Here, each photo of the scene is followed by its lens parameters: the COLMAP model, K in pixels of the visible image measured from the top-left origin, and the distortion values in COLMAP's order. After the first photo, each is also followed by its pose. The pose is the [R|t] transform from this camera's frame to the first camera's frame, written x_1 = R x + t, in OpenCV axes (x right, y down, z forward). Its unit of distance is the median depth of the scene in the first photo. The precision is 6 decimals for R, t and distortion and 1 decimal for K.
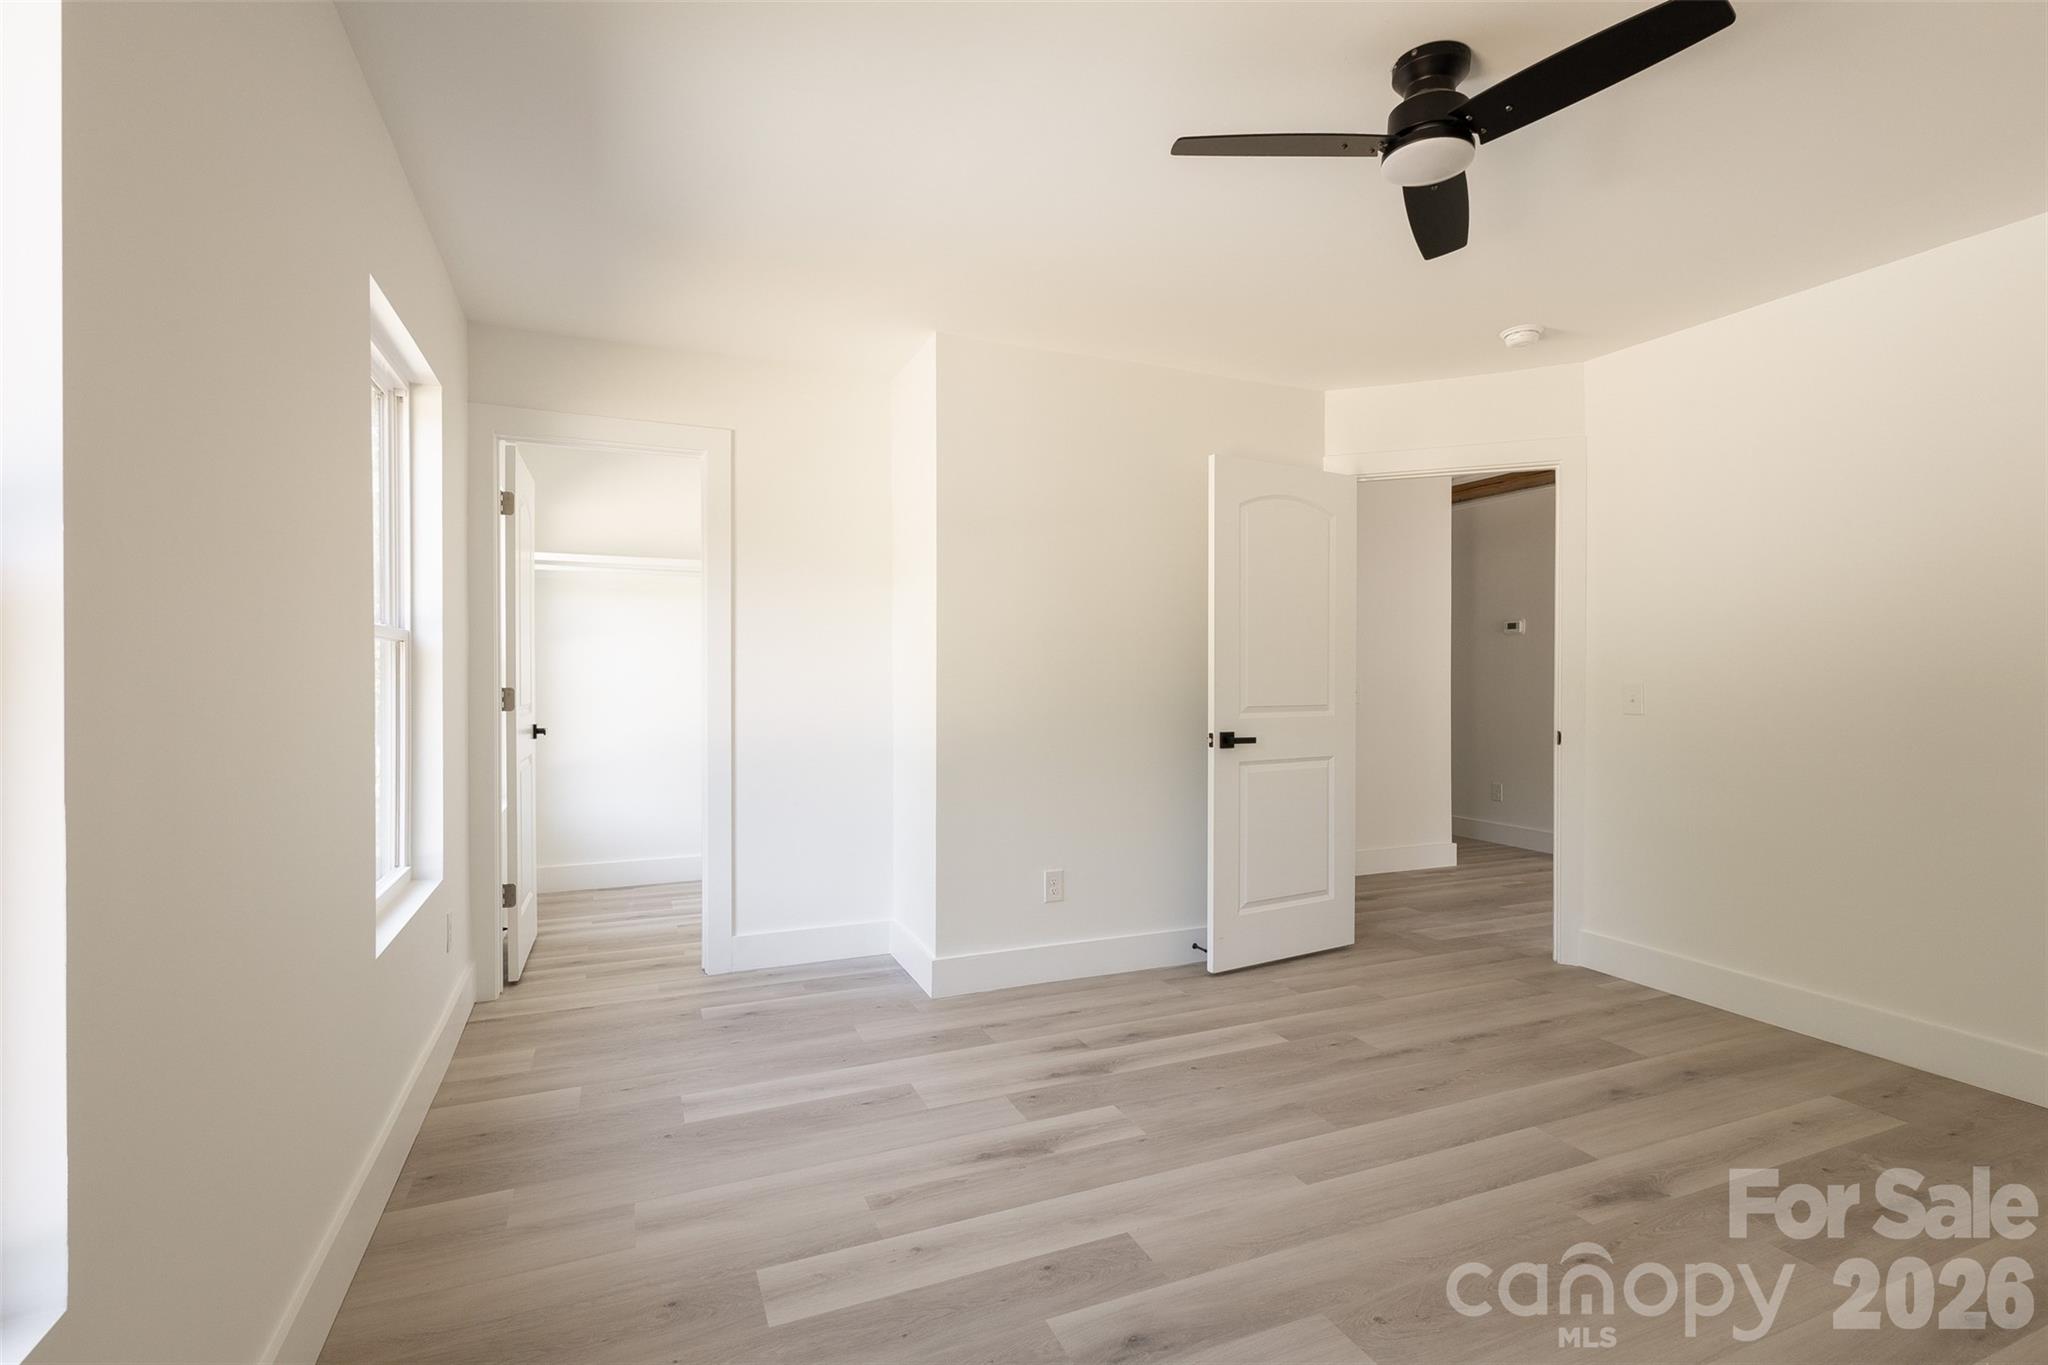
lens RADIAL K [[951.9, 0, 1020.1], [0, 951.9, 677.2], [0, 0, 1]] dist [-0.005561, -0.001124]
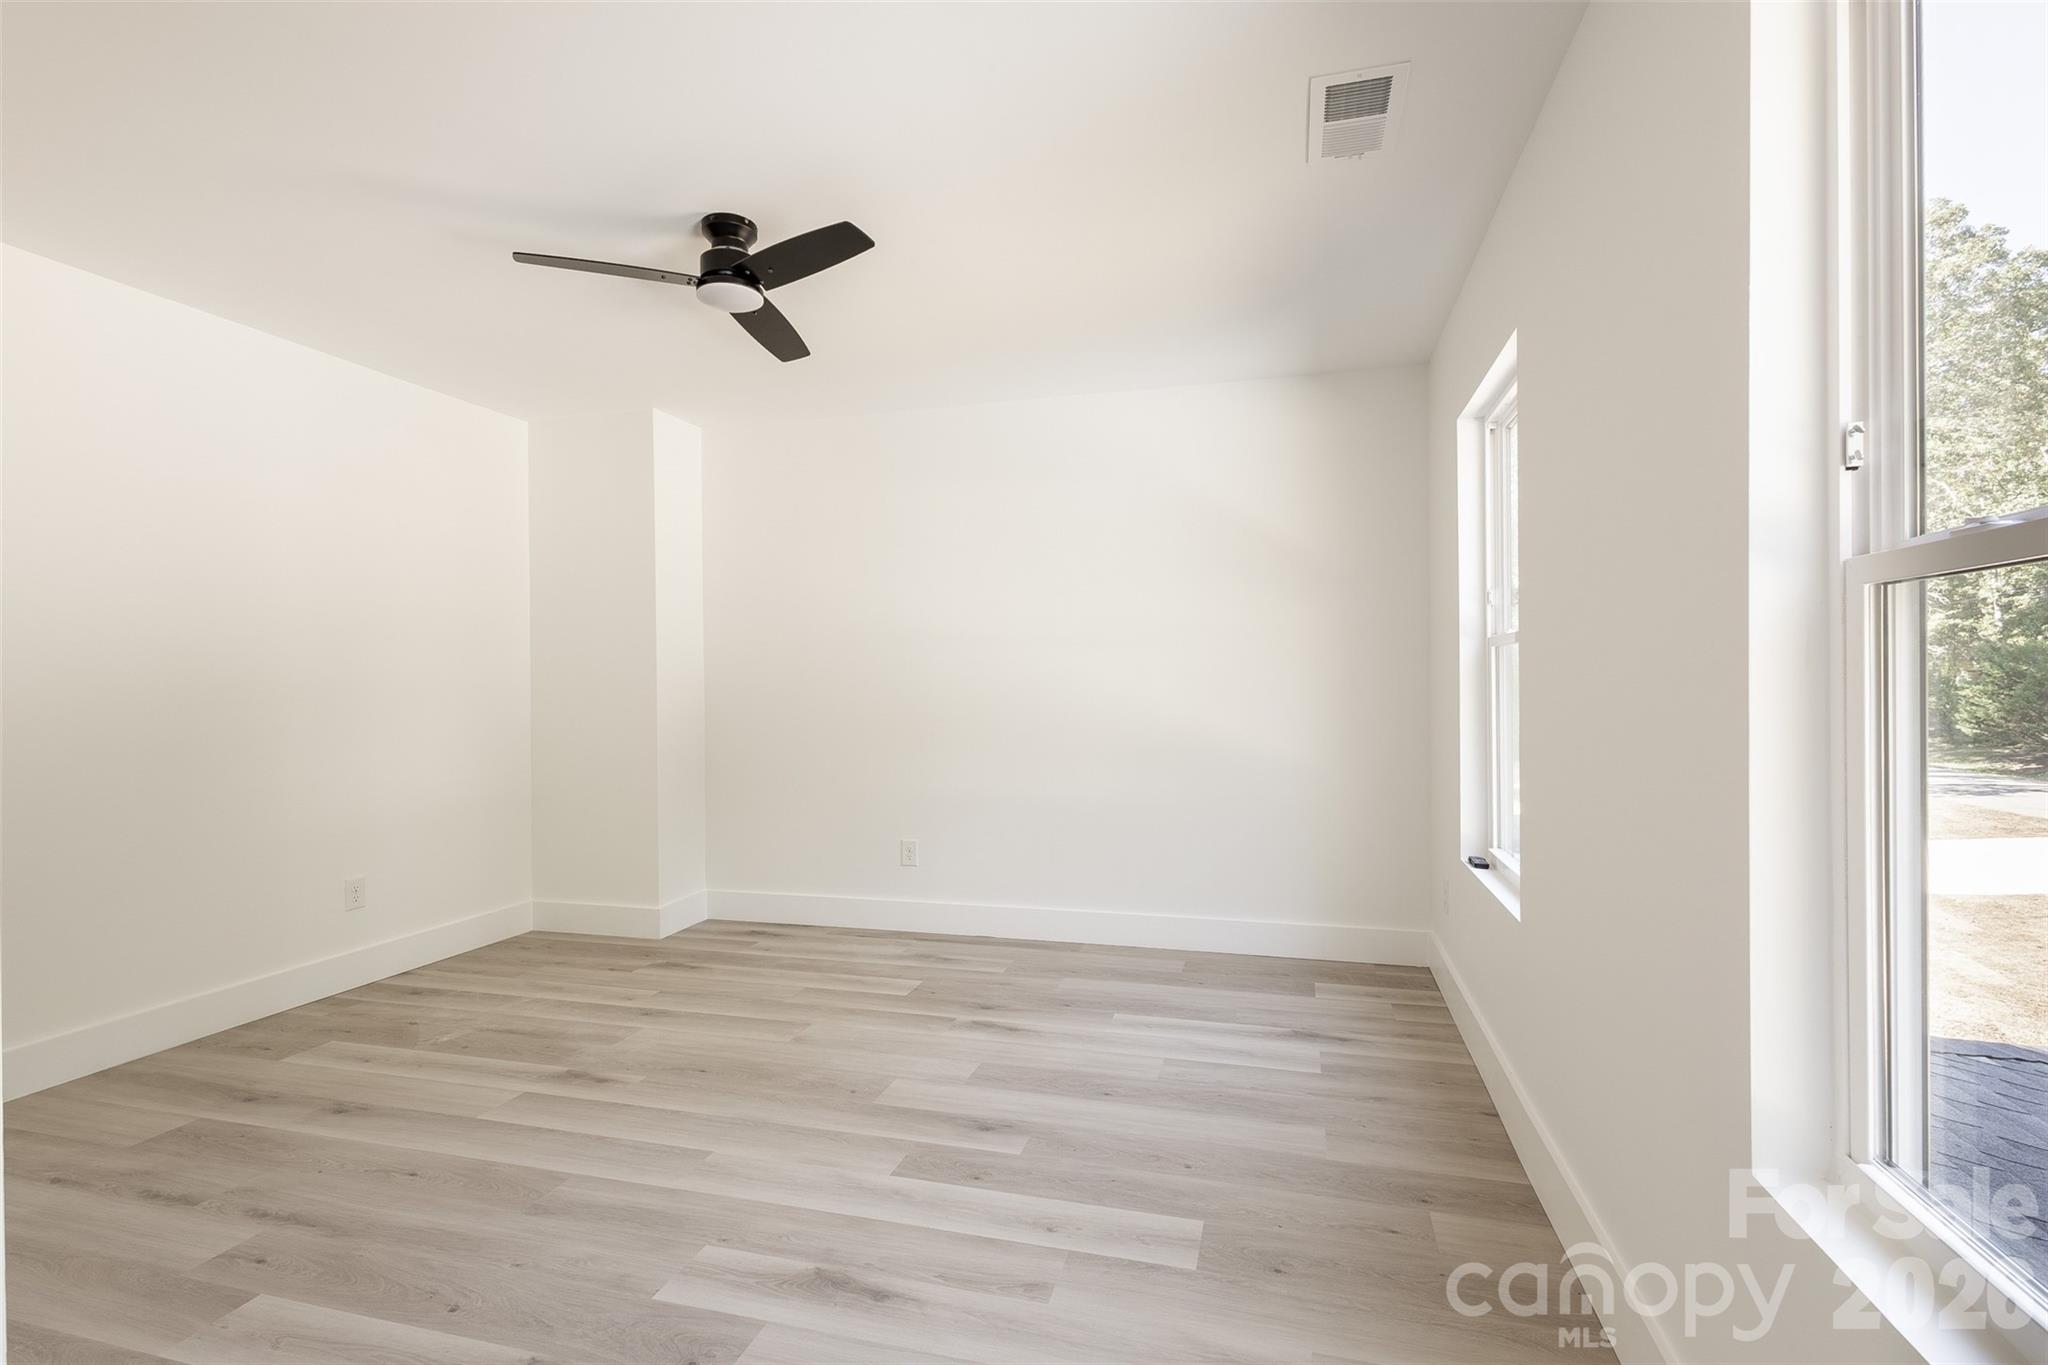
lens RADIAL K [[951.9, 0, 1020.6], [0, 951.9, 679.4], [0, 0, 1]] dist [-0.005561, -0.001124]
pose [[-0.778759, 0.002716, 0.627317, -0.668935], [0.007900, 0.999954, 0.005477, -0.010993], [-0.627273, 0.009221, -0.778745, 1.650396]]
